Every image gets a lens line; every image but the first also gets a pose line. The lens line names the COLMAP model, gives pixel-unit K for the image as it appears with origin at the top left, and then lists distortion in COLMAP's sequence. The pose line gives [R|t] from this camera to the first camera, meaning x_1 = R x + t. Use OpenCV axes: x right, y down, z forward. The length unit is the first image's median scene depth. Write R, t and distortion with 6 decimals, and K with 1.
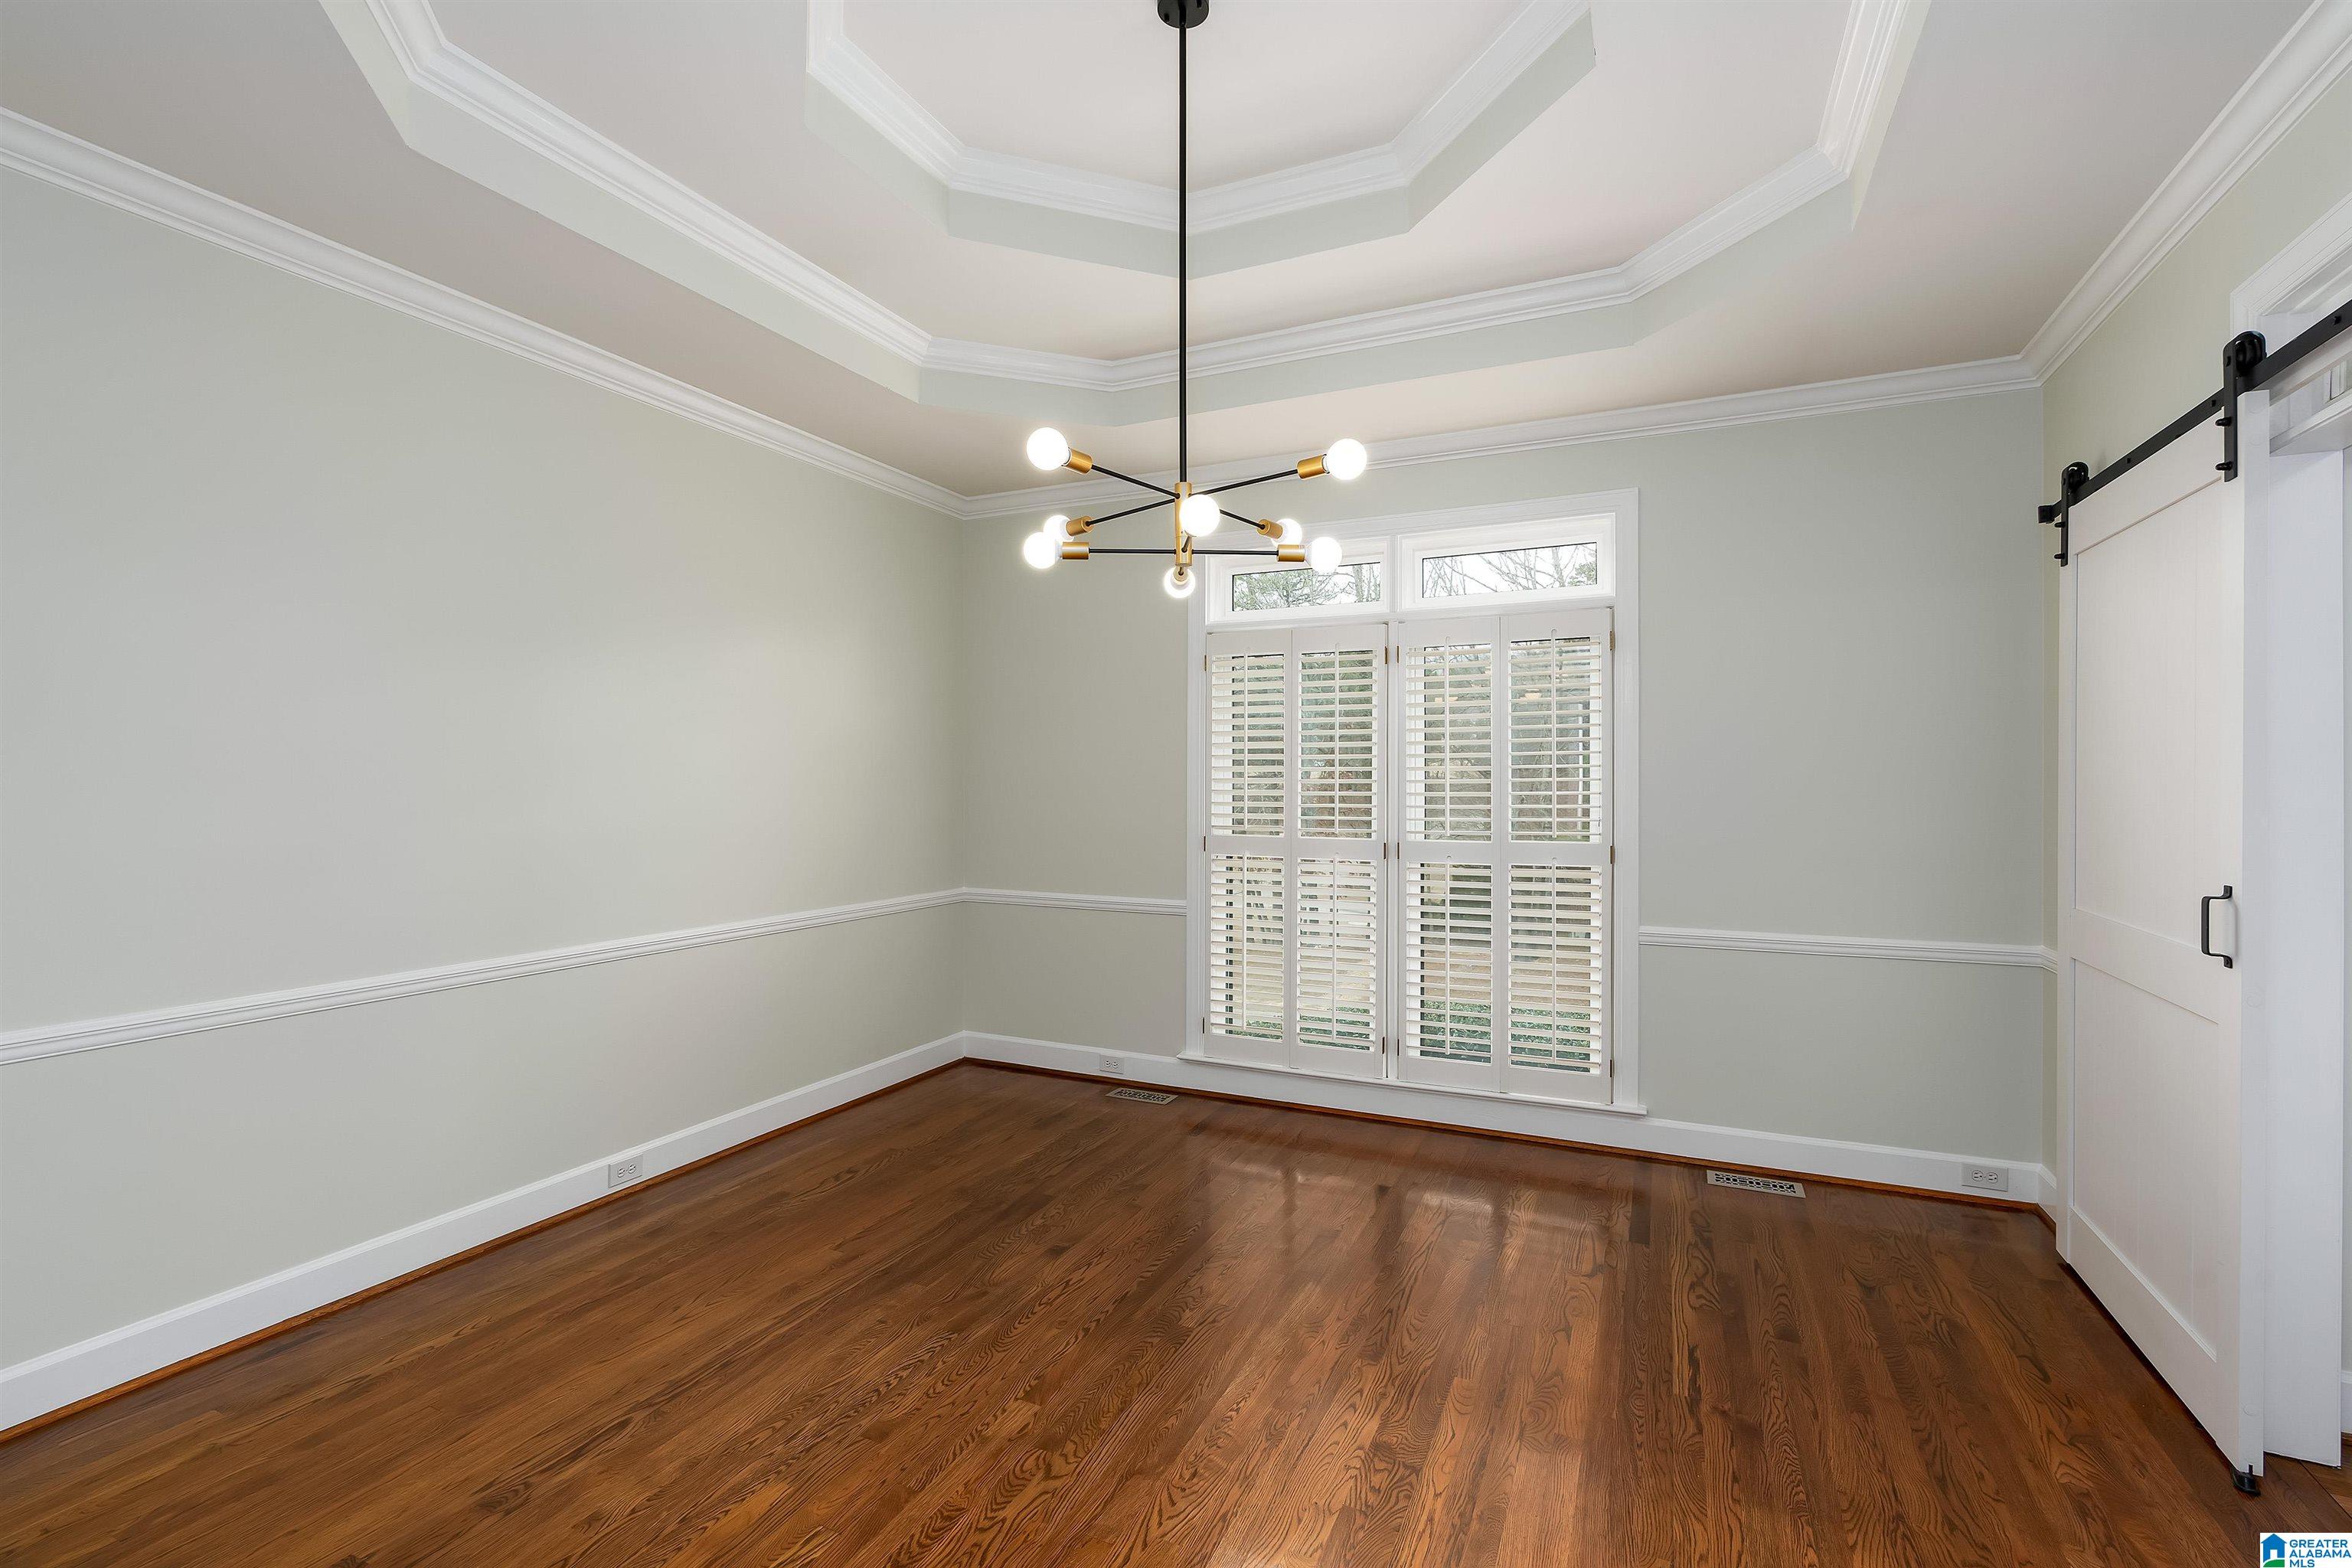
lens RADIAL K [[1057.0, 0, 1175.9], [0, 1057.0, 790.7], [0, 0, 1]] dist [-0.002697, -0.000241]
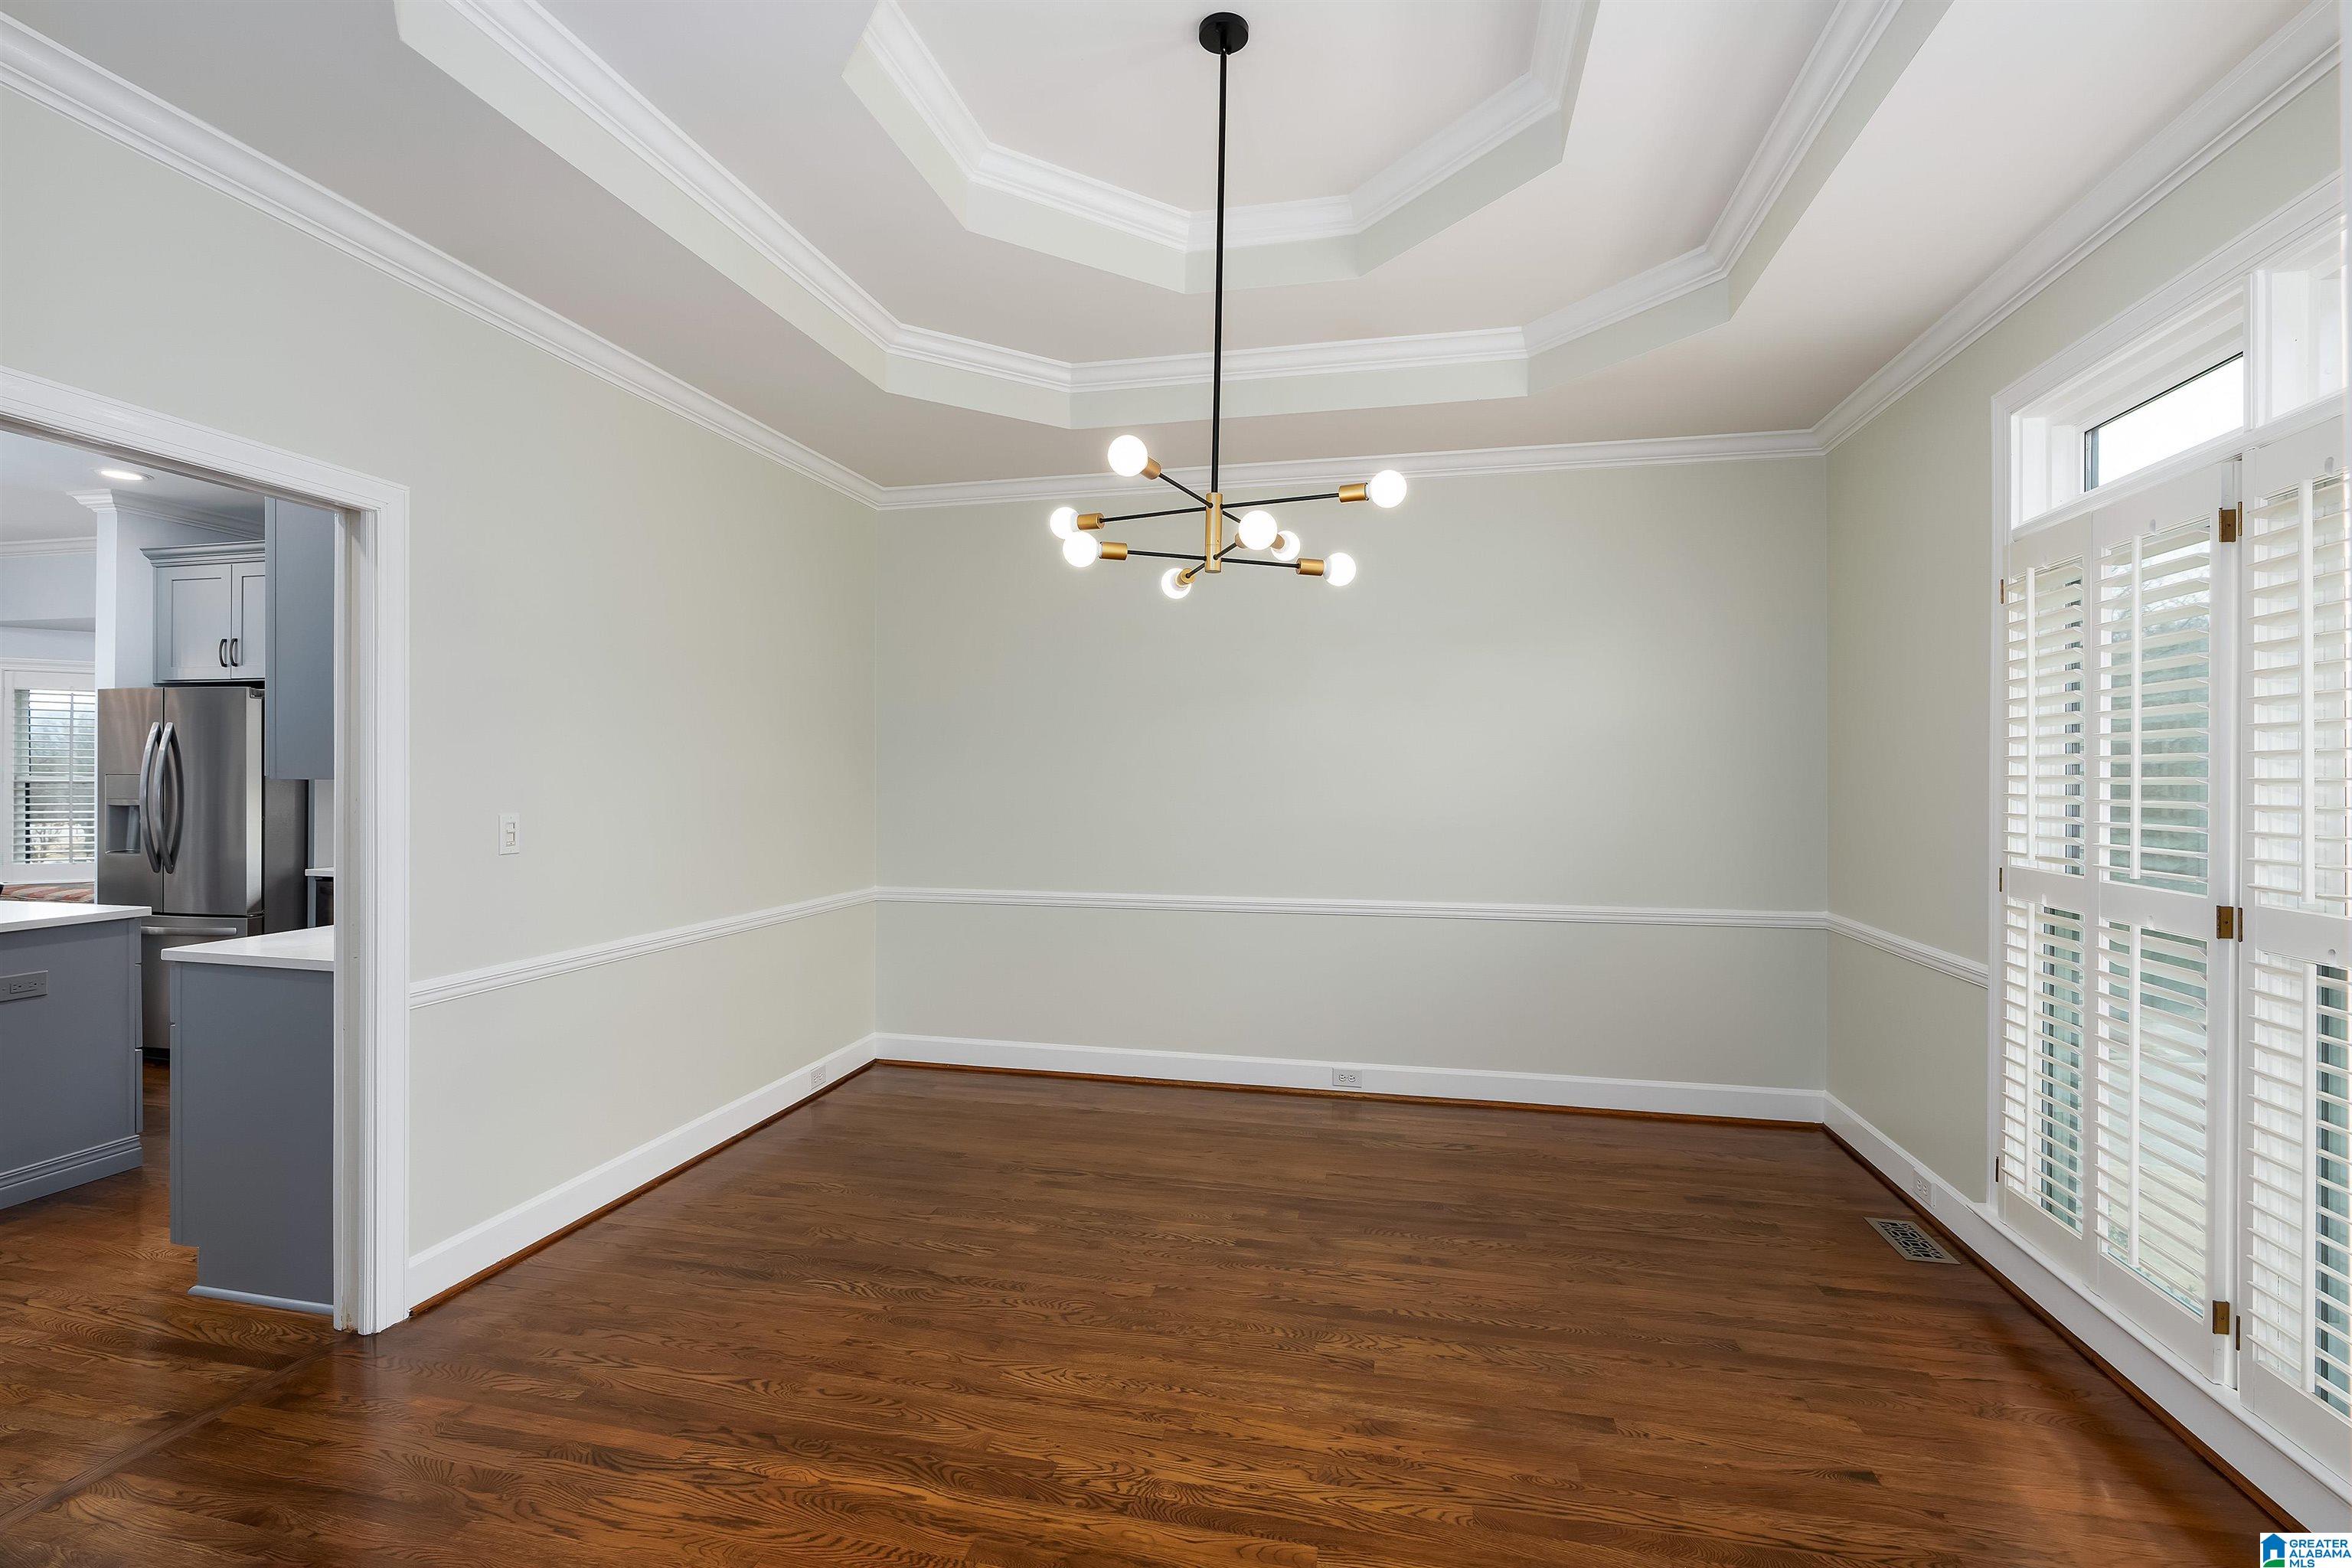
lens RADIAL K [[1053.2, 0, 1176.0], [0, 1053.2, 784.0], [0, 0, 1]] dist [-0.000804, 0.000066]
pose [[0.210750, 0.004604, -0.977529, 0.803261], [-0.010741, 0.999939, 0.002394, -0.004229], [0.977481, 0.009995, 0.210787, 0.588222]]
